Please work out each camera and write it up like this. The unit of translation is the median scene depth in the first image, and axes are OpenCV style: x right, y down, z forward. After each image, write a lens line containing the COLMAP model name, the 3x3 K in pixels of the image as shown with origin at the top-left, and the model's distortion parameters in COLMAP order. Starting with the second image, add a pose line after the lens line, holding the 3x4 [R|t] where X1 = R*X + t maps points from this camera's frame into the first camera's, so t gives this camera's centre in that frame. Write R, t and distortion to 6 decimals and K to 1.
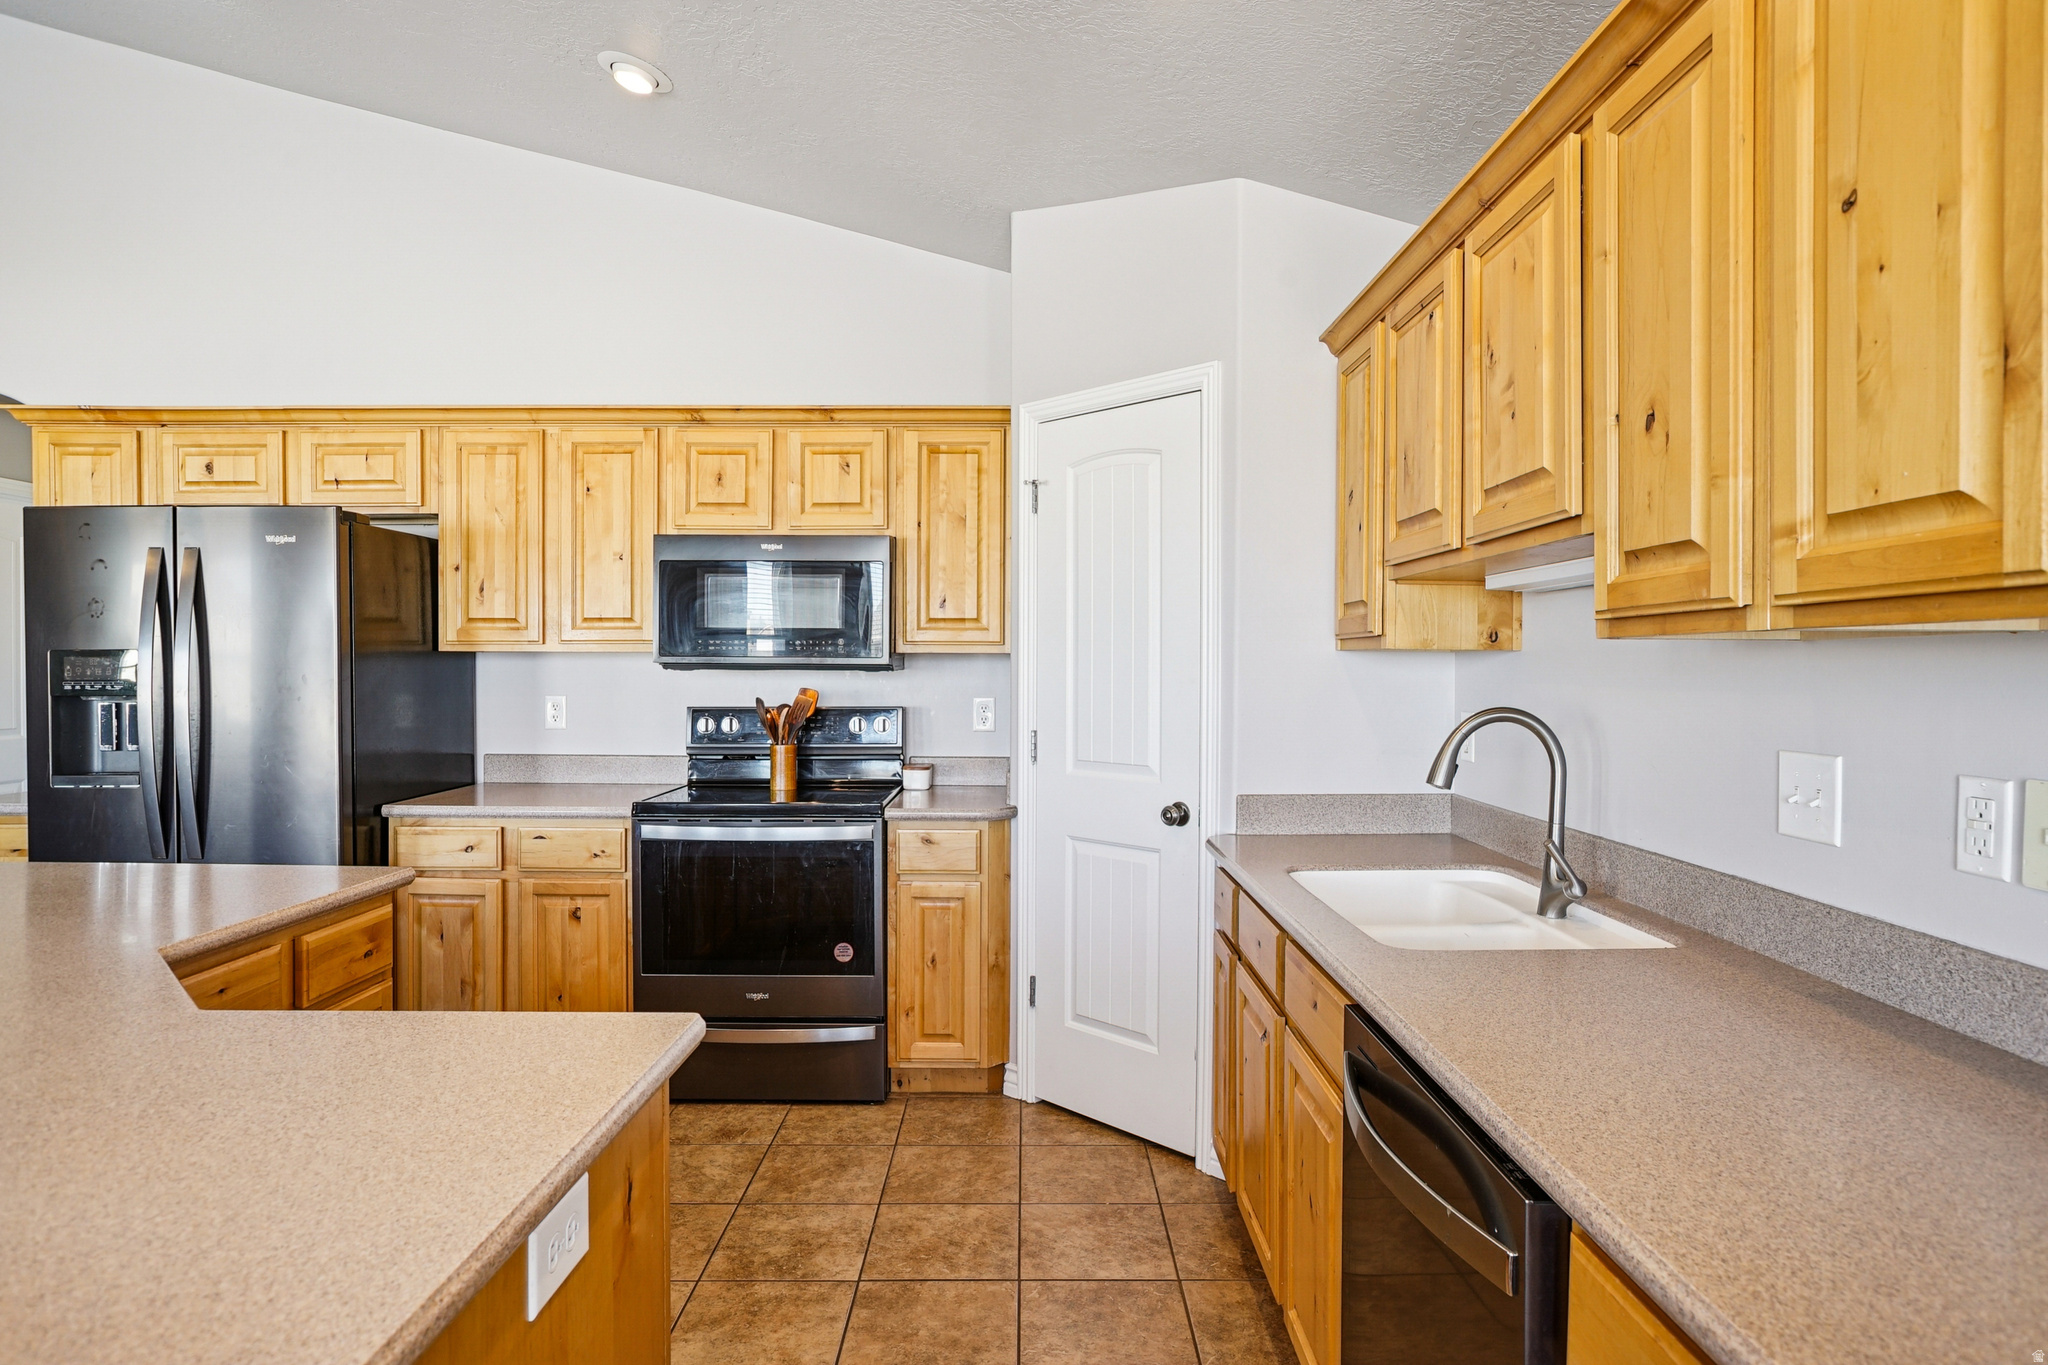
lens RADIAL K [[1135.8, 0, 1021.5], [0, 1135.8, 660.6], [0, 0, 1]] dist [-0.021068, 0.000262]
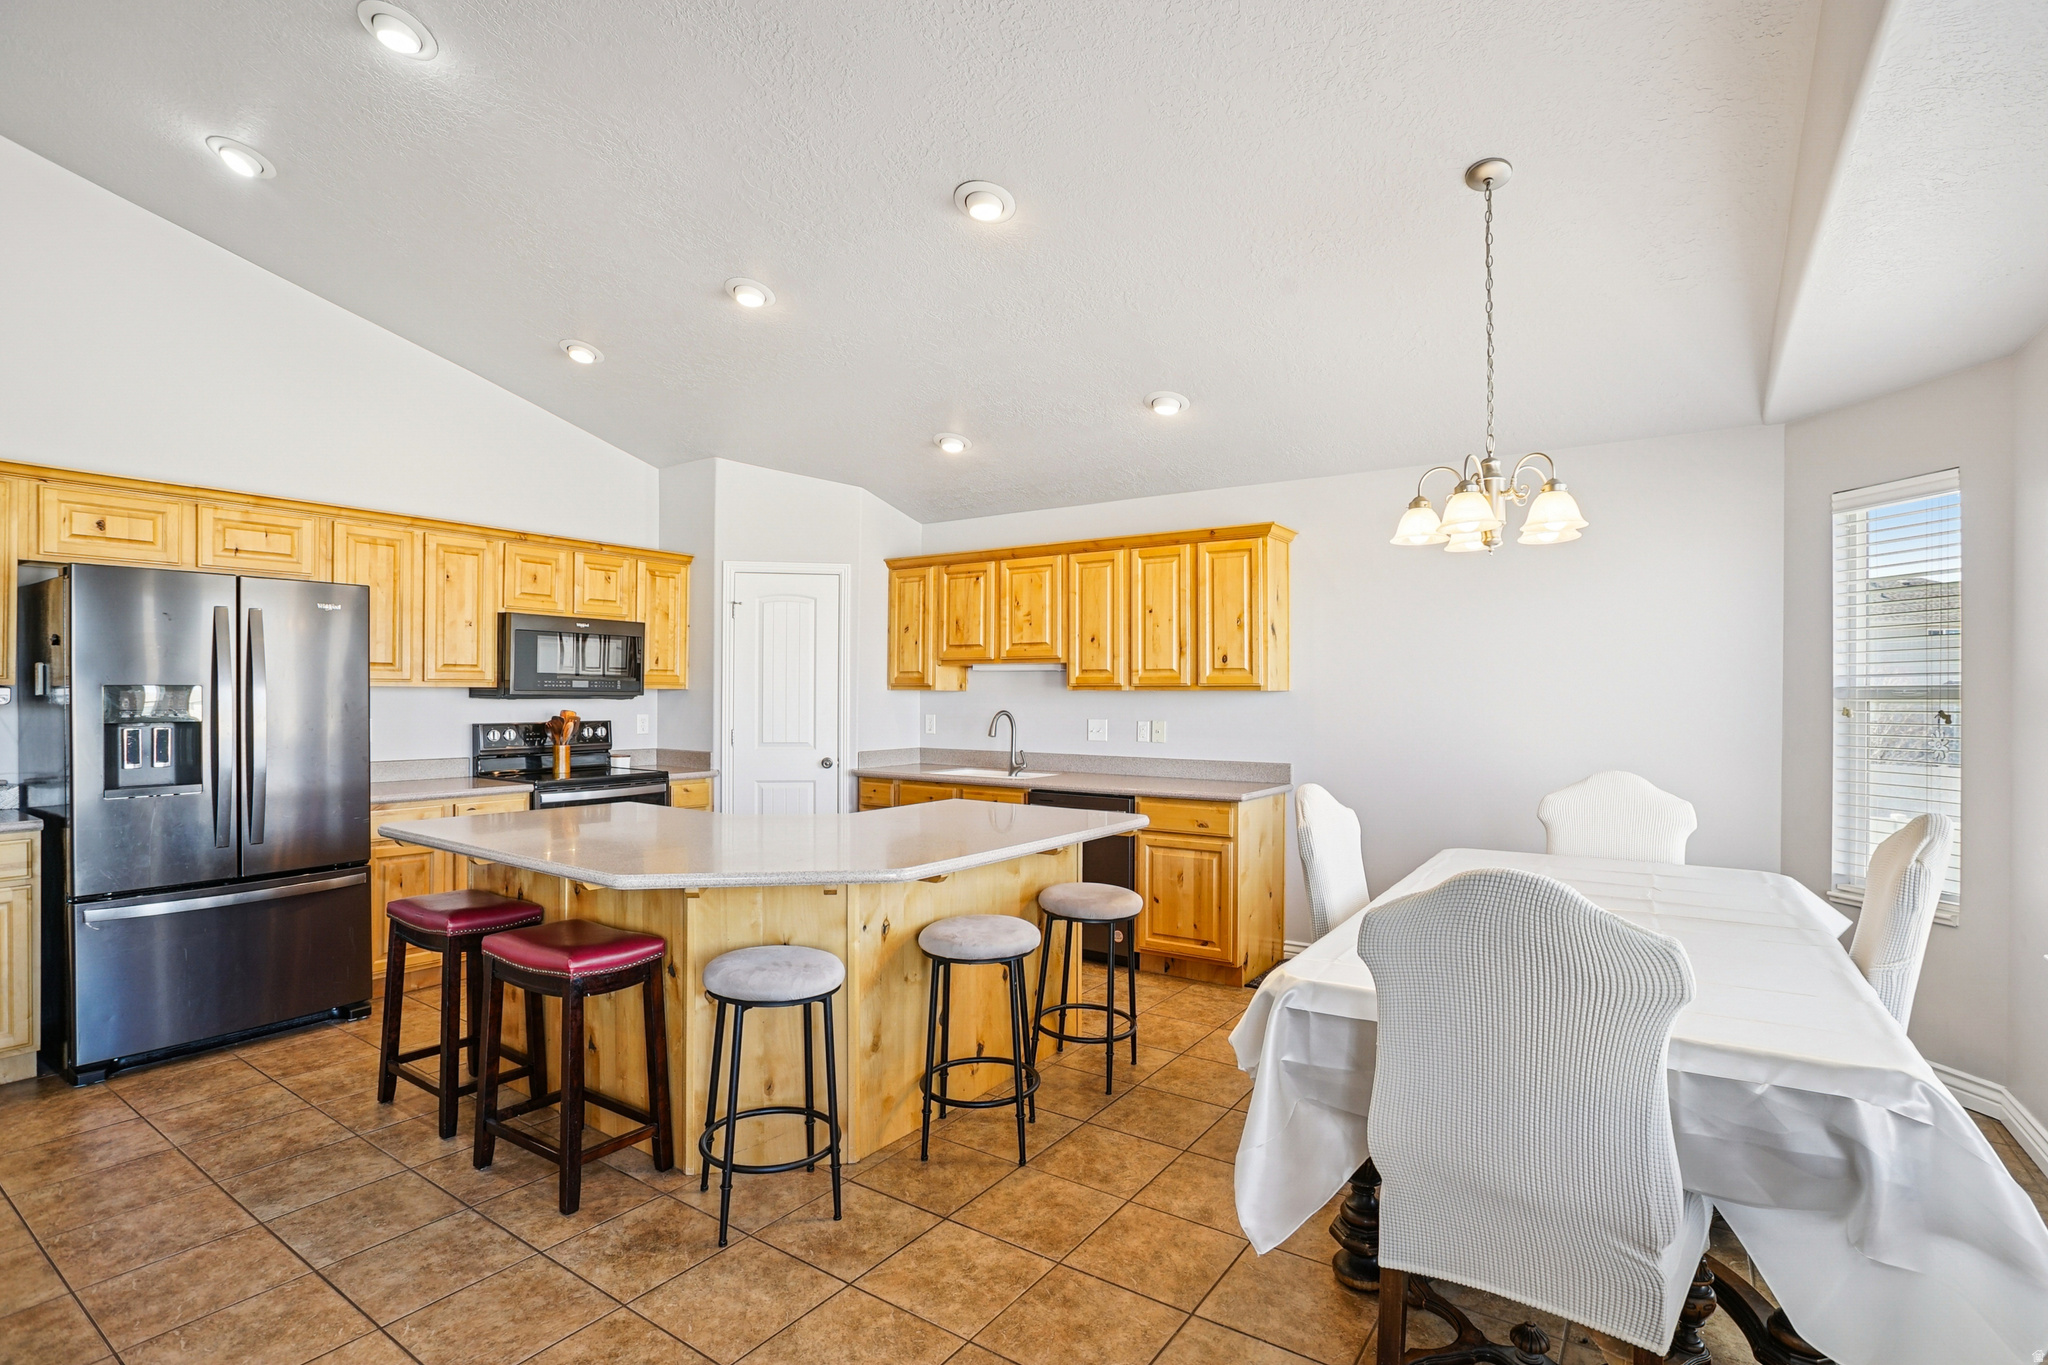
lens RADIAL K [[981.5, 0, 1038.4], [0, 981.5, 692.3], [0, 0, 1]] dist [-0.049669, 0.021262]
pose [[0.562861, 0.001445, 0.826550, -1.054733], [-0.006081, 0.999979, 0.002393, -0.009222], [-0.826529, -0.006373, 0.562858, -0.366375]]
